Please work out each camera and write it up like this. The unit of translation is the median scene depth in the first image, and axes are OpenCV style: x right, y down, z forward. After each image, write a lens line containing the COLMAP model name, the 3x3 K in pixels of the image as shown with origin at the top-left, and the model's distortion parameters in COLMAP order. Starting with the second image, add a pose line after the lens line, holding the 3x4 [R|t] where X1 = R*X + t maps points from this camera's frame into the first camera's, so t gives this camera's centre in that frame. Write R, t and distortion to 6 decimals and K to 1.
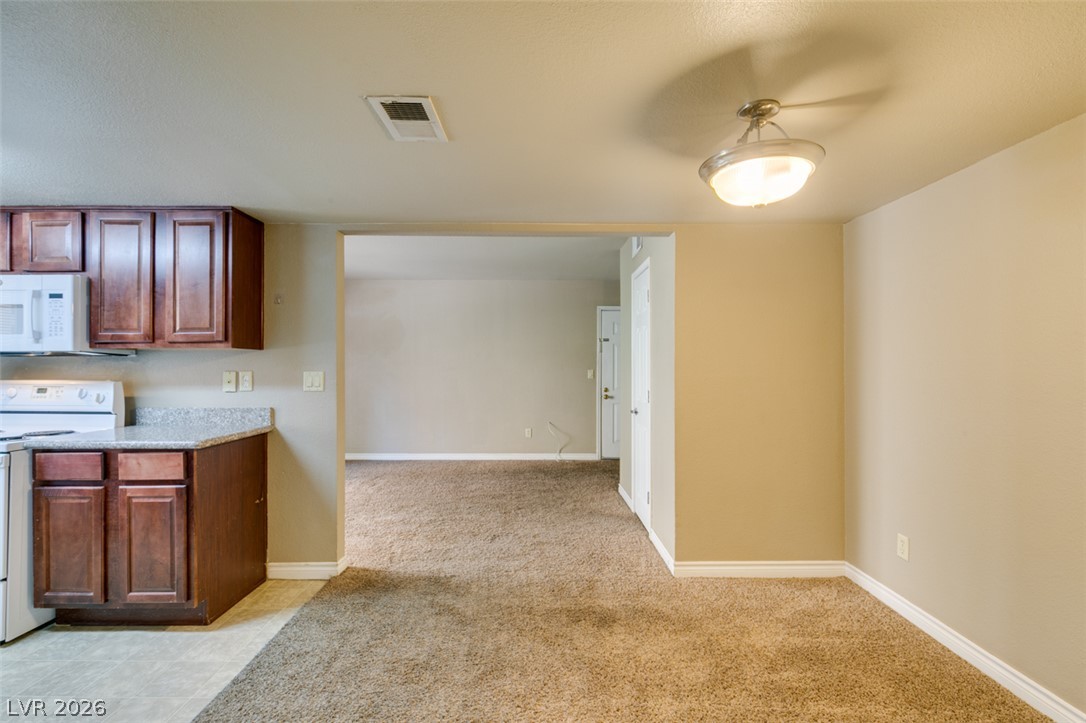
lens RADIAL K [[485.5, 0, 539.6], [0, 485.5, 365.9], [0, 0, 1]] dist [-0.001641, -0.000246]
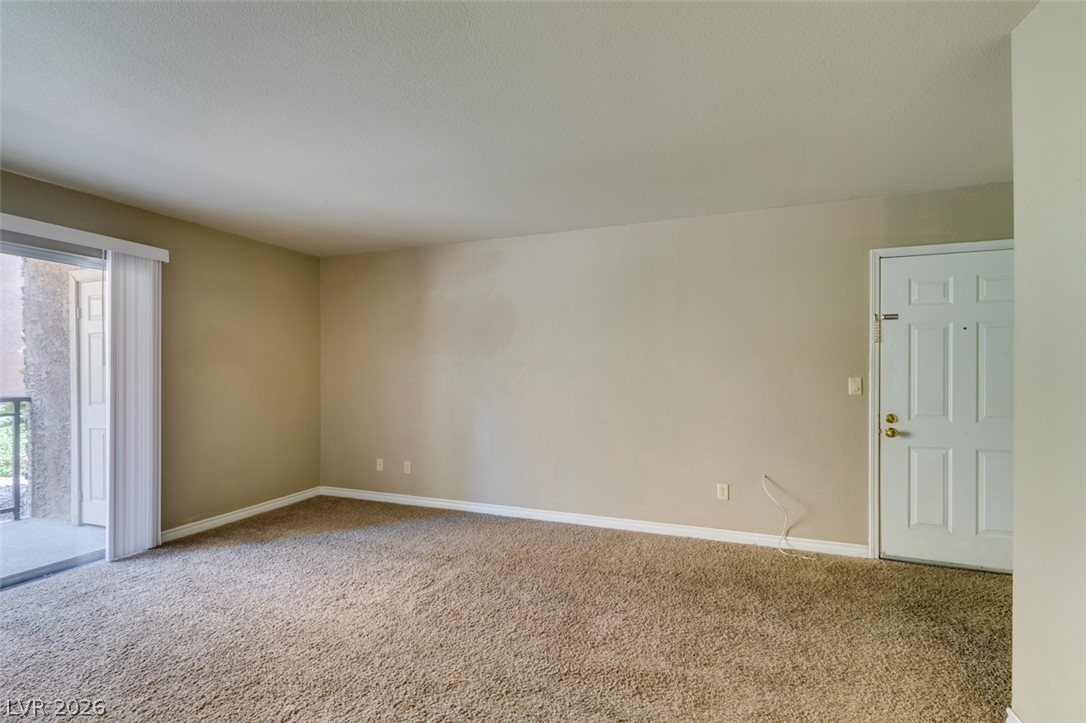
lens RADIAL K [[488.0, 0, 540.1], [0, 488.0, 372.2], [0, 0, 1]] dist [-0.001085, 0.000526]
pose [[0.932852, -0.001422, -0.360258, -0.040795], [0.002054, 0.999997, 0.001371, 0.002816], [0.360255, -0.002019, 0.932852, 0.996560]]
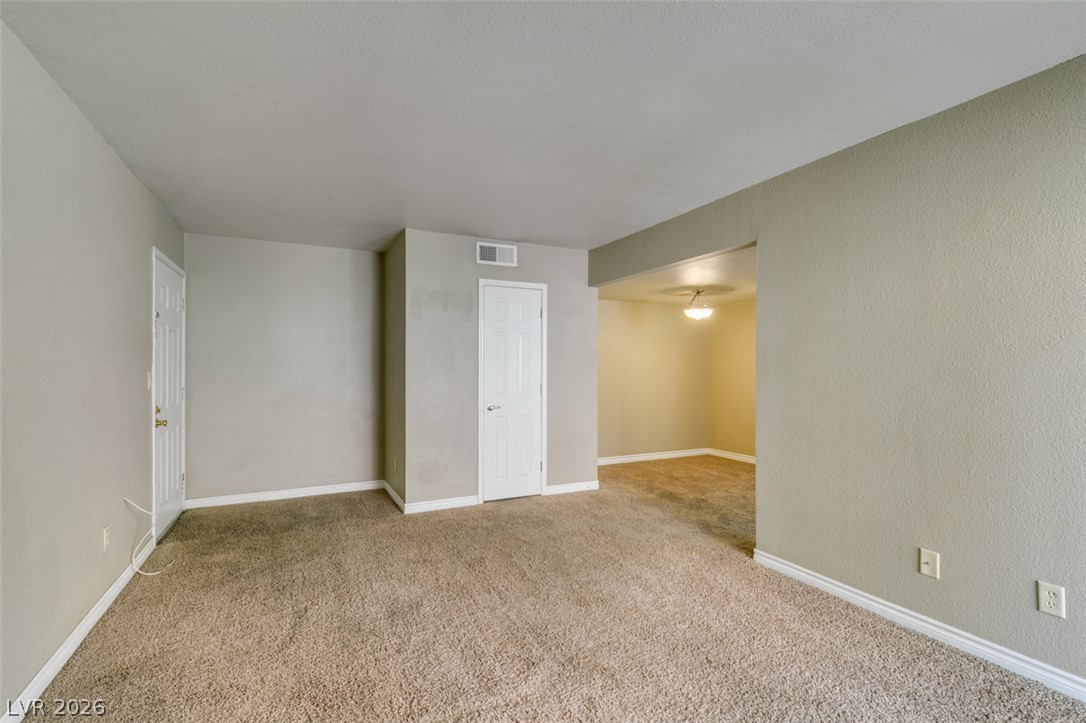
lens RADIAL K [[486.2, 0, 540.4], [0, 486.2, 367.4], [0, 0, 1]] dist [0.002323, -0.000436]
pose [[-0.440927, -0.003237, 0.897537, -1.261244], [-0.004717, 0.999988, 0.001289, 0.003668], [-0.897531, -0.003665, -0.440937, 2.093880]]
